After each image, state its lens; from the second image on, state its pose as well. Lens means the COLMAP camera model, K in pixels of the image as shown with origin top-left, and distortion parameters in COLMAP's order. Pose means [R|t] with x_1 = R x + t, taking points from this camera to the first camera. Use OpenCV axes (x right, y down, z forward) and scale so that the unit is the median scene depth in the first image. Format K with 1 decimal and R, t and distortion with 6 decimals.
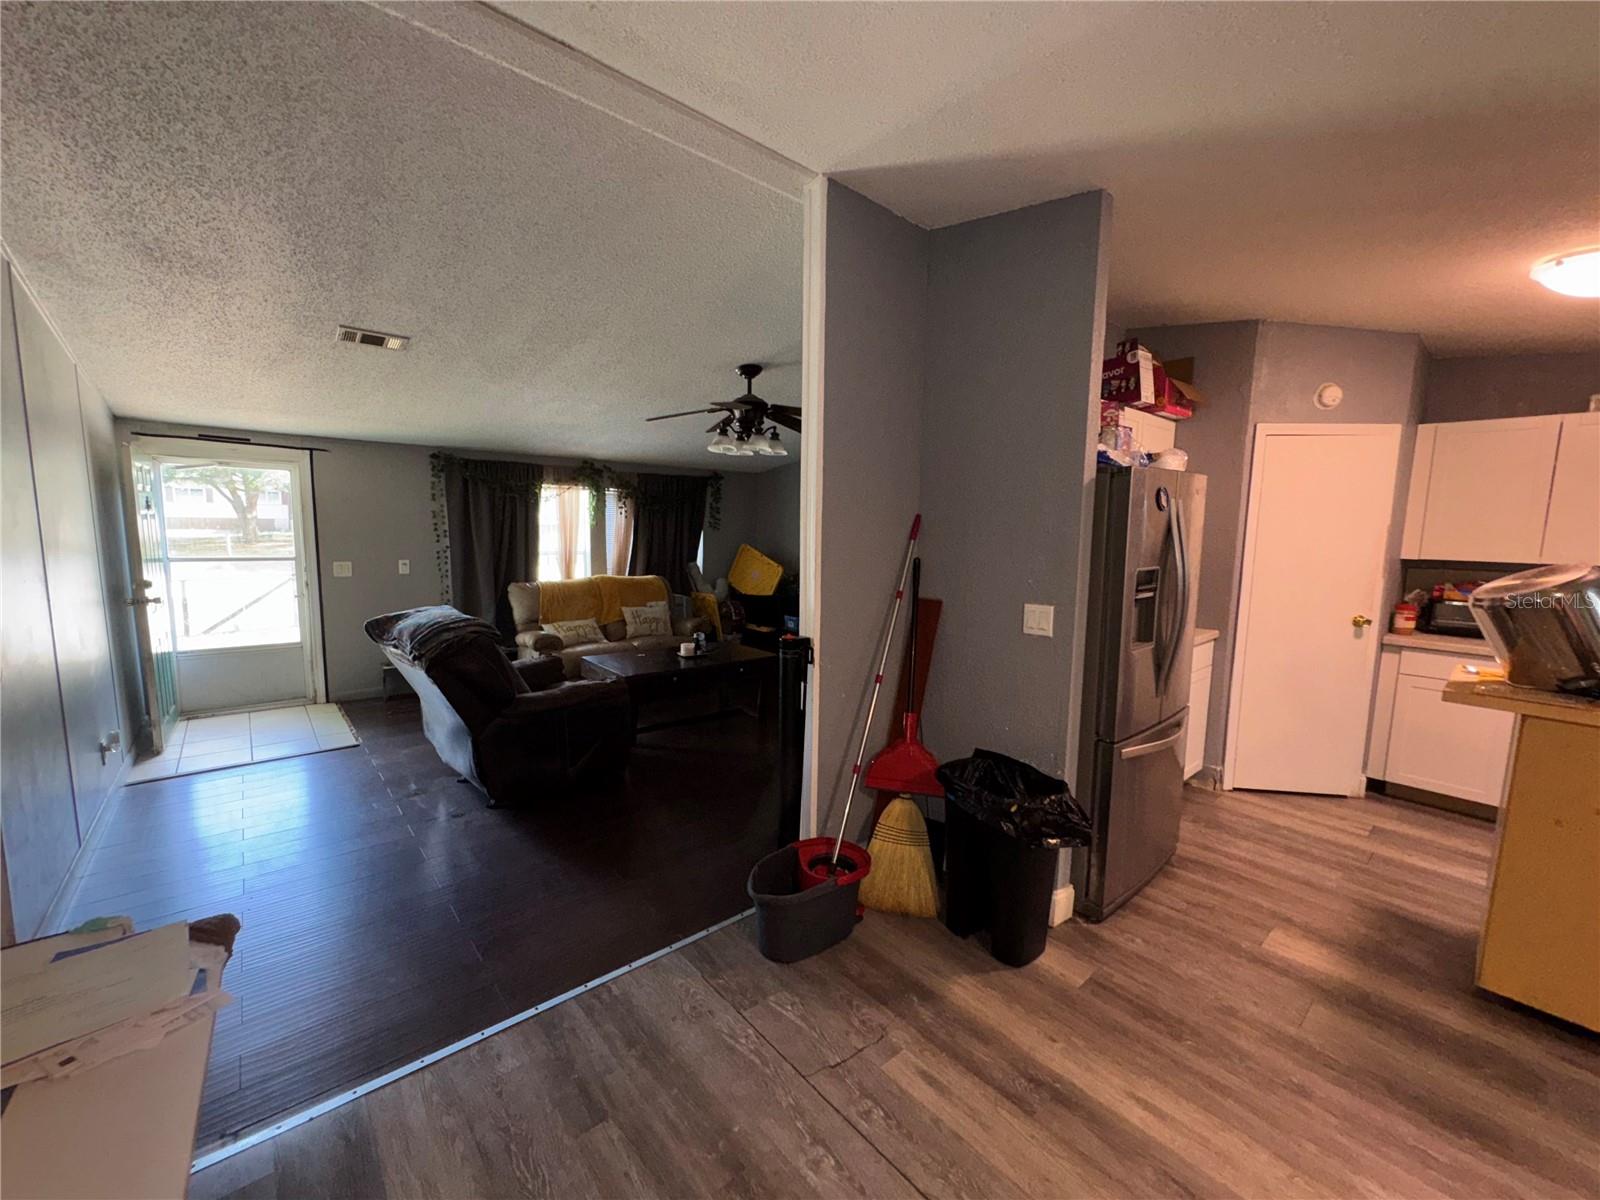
lens RADIAL K [[637.8, 0, 800.0], [0, 637.8, 601.4], [0, 0, 1]] dist [-0.006067, -0.000007]
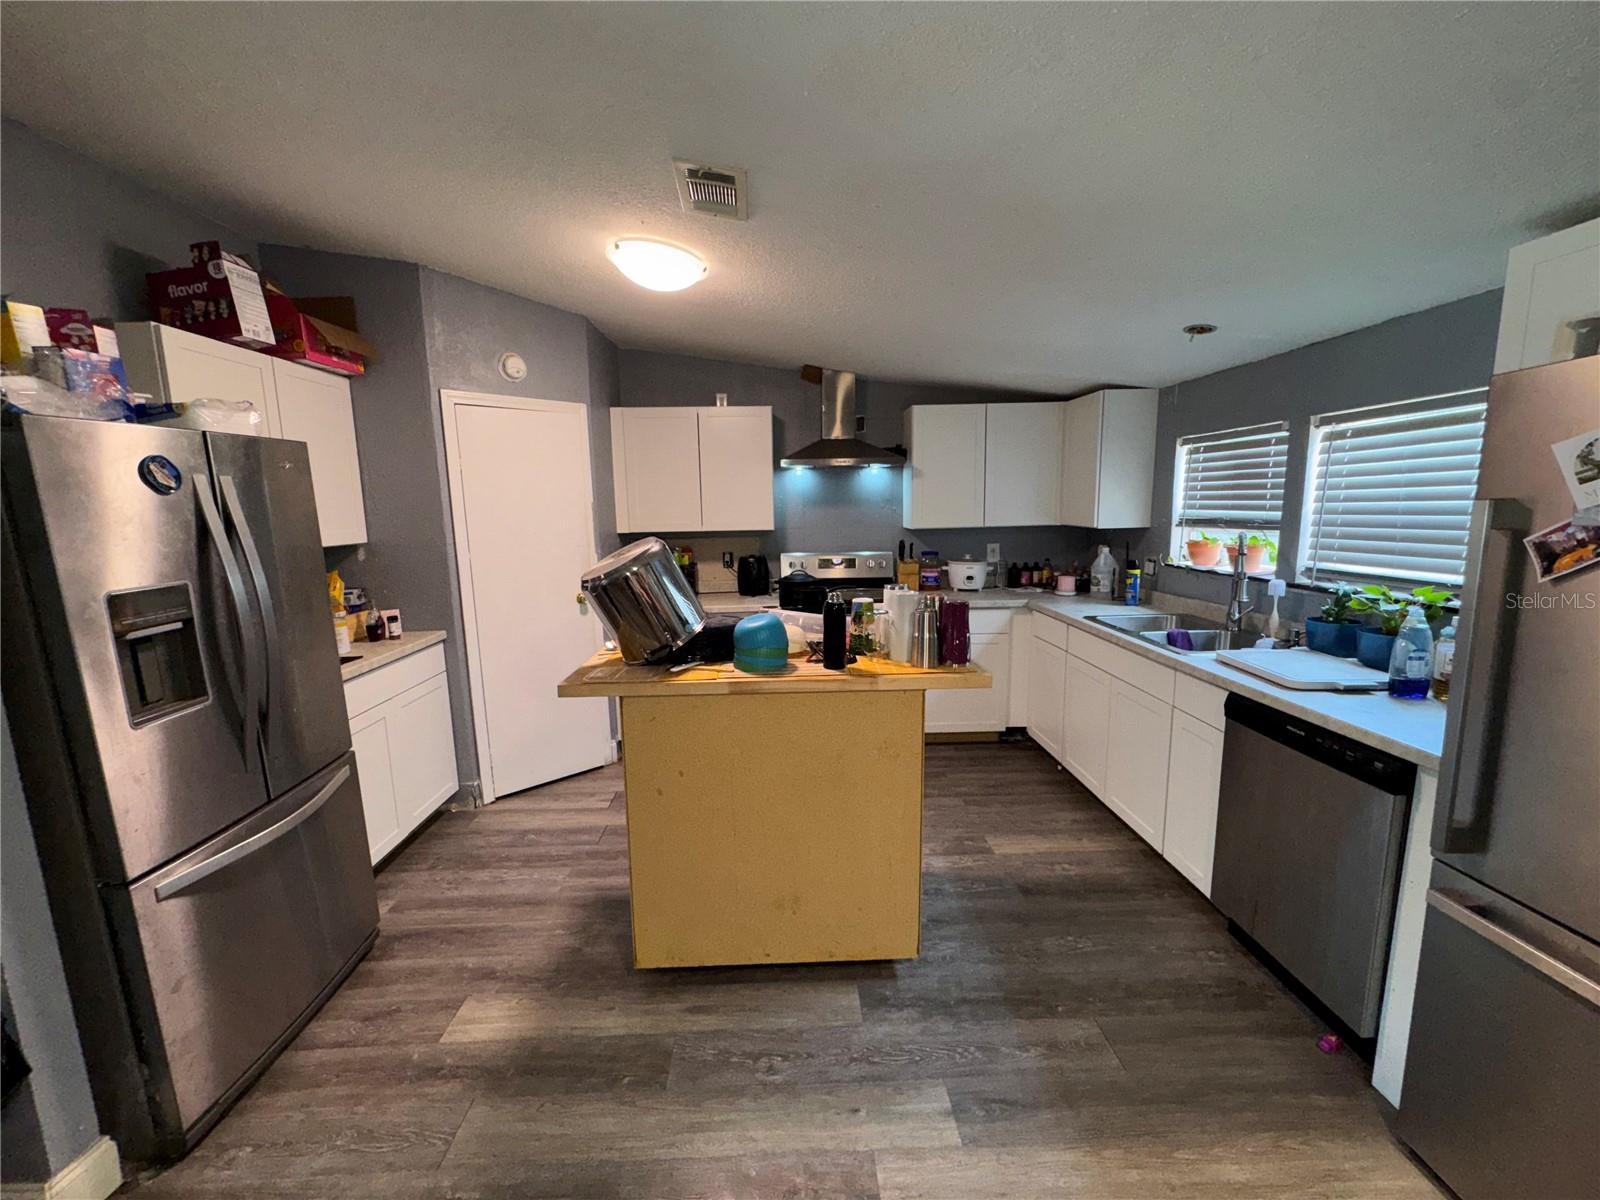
lens RADIAL K [[637.8, 0, 792.5], [0, 637.8, 604.8], [0, 0, 1]] dist [-0.006067, -0.000007]
pose [[0.632828, -0.148641, 0.759891, 0.344201], [0.124433, 0.988168, 0.089667, -0.008522], [-0.764228, 0.037812, 0.643837, 0.094686]]
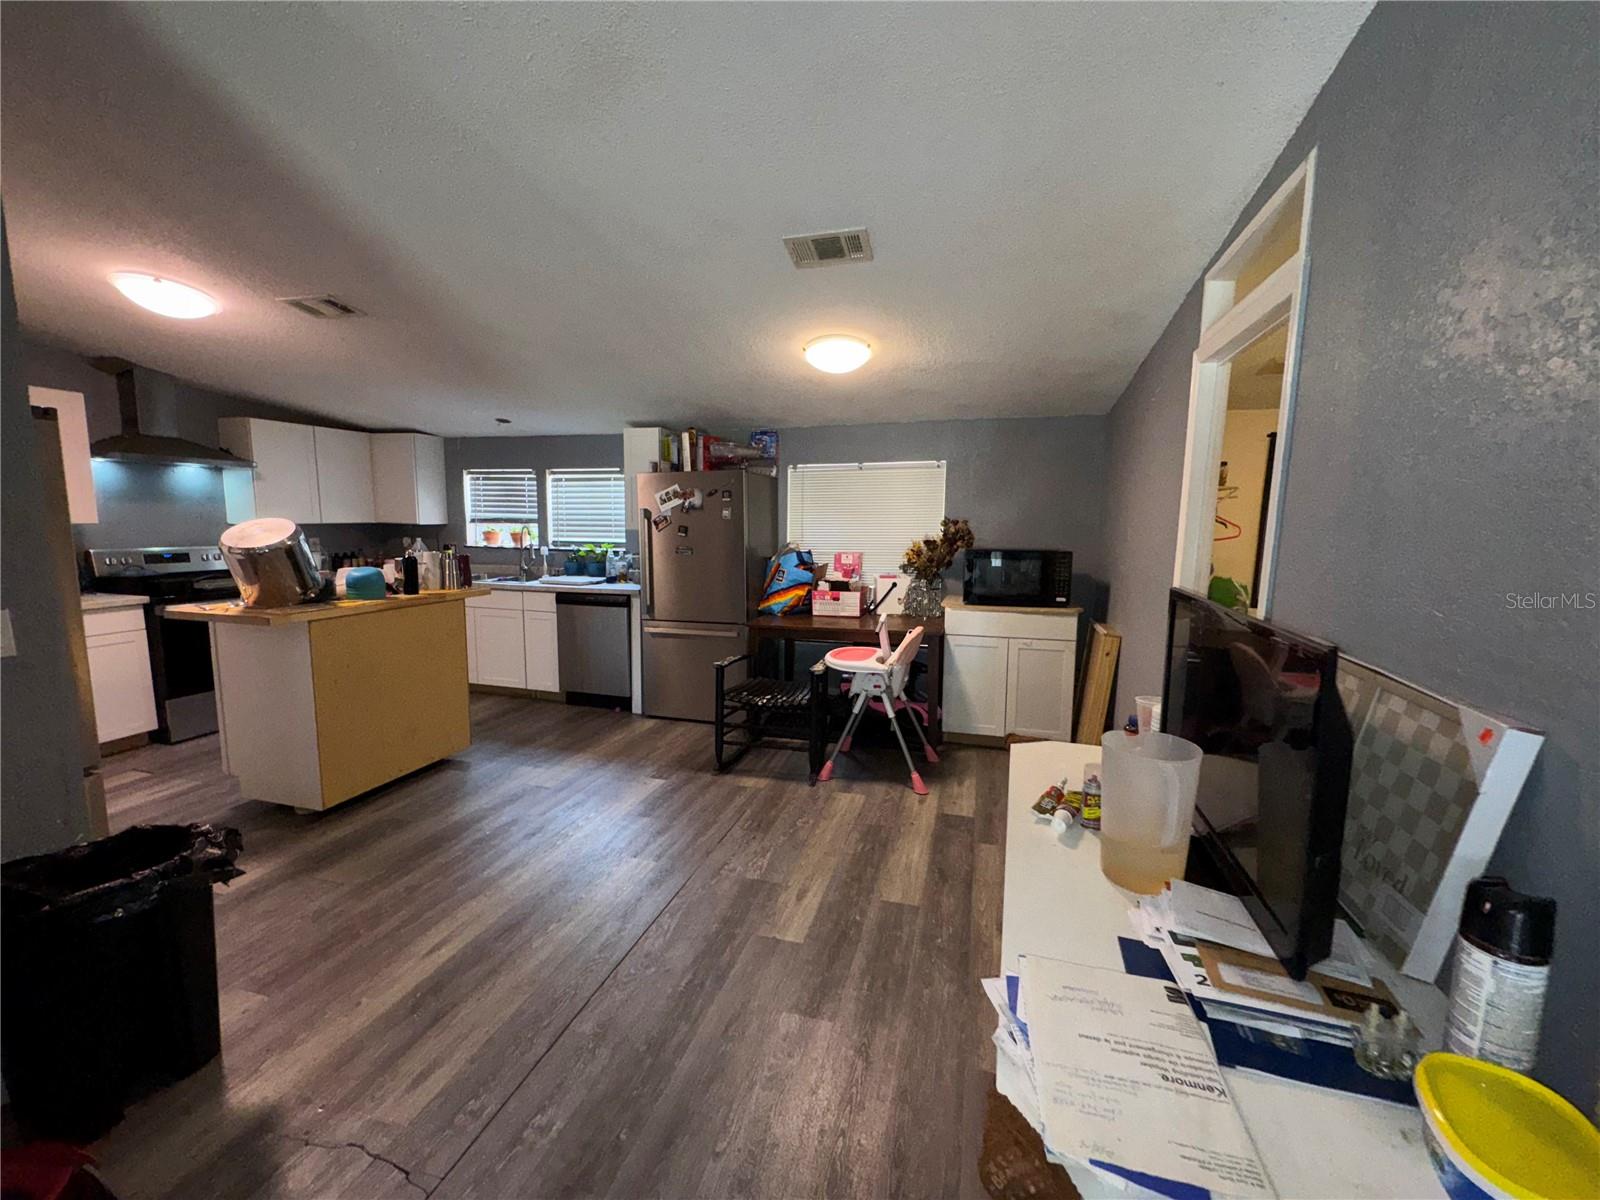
lens RADIAL K [[637.8, 0, 799.4], [0, 637.8, 595.3], [0, 0, 1]] dist [-0.006067, -0.000007]
pose [[-0.539124, -0.129540, 0.832205, -0.422644], [0.078740, 0.976021, 0.202937, -0.054039], [-0.838538, 0.174936, -0.515996, 0.469650]]
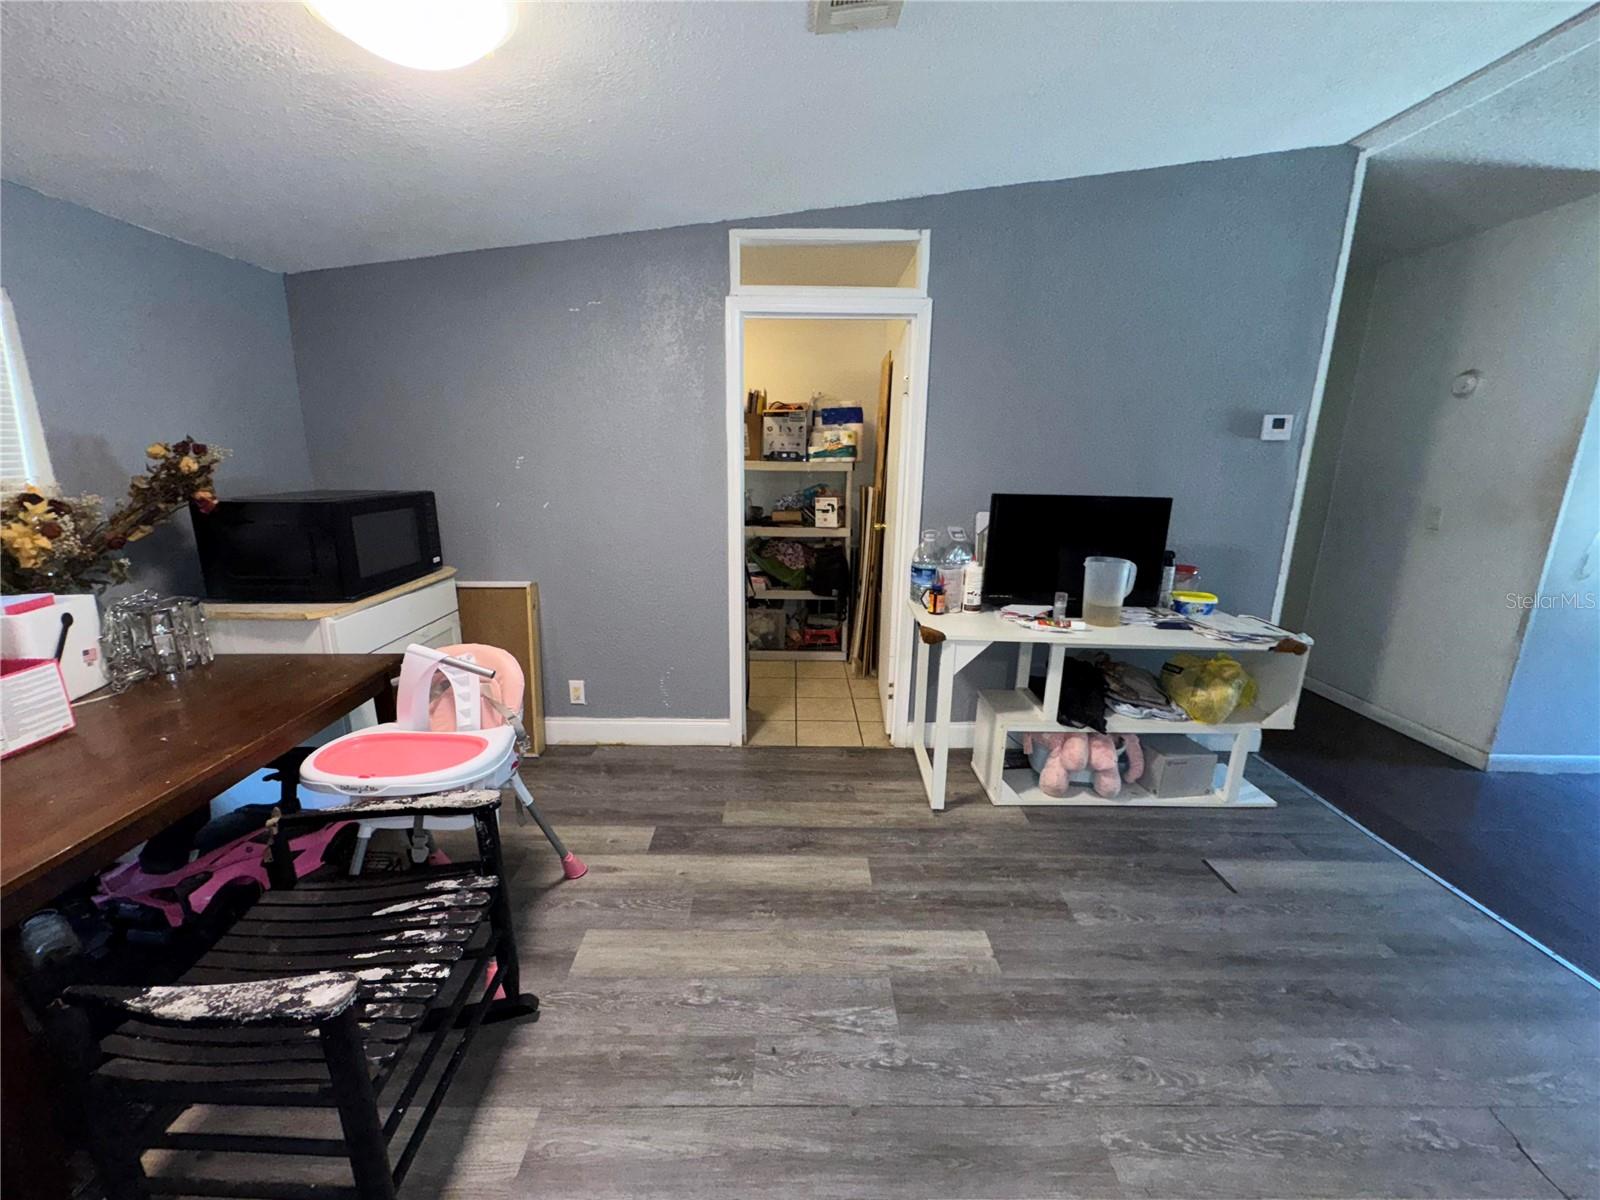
lens RADIAL K [[637.8, 0, 792.7], [0, 637.8, 598.3], [0, 0, 1]] dist [-0.006067, -0.000007]
pose [[-0.653285, 0.135333, -0.744918, 0.610409], [-0.121845, 0.952277, 0.279861, -0.013359], [0.747243, 0.273594, -0.605619, 0.331438]]
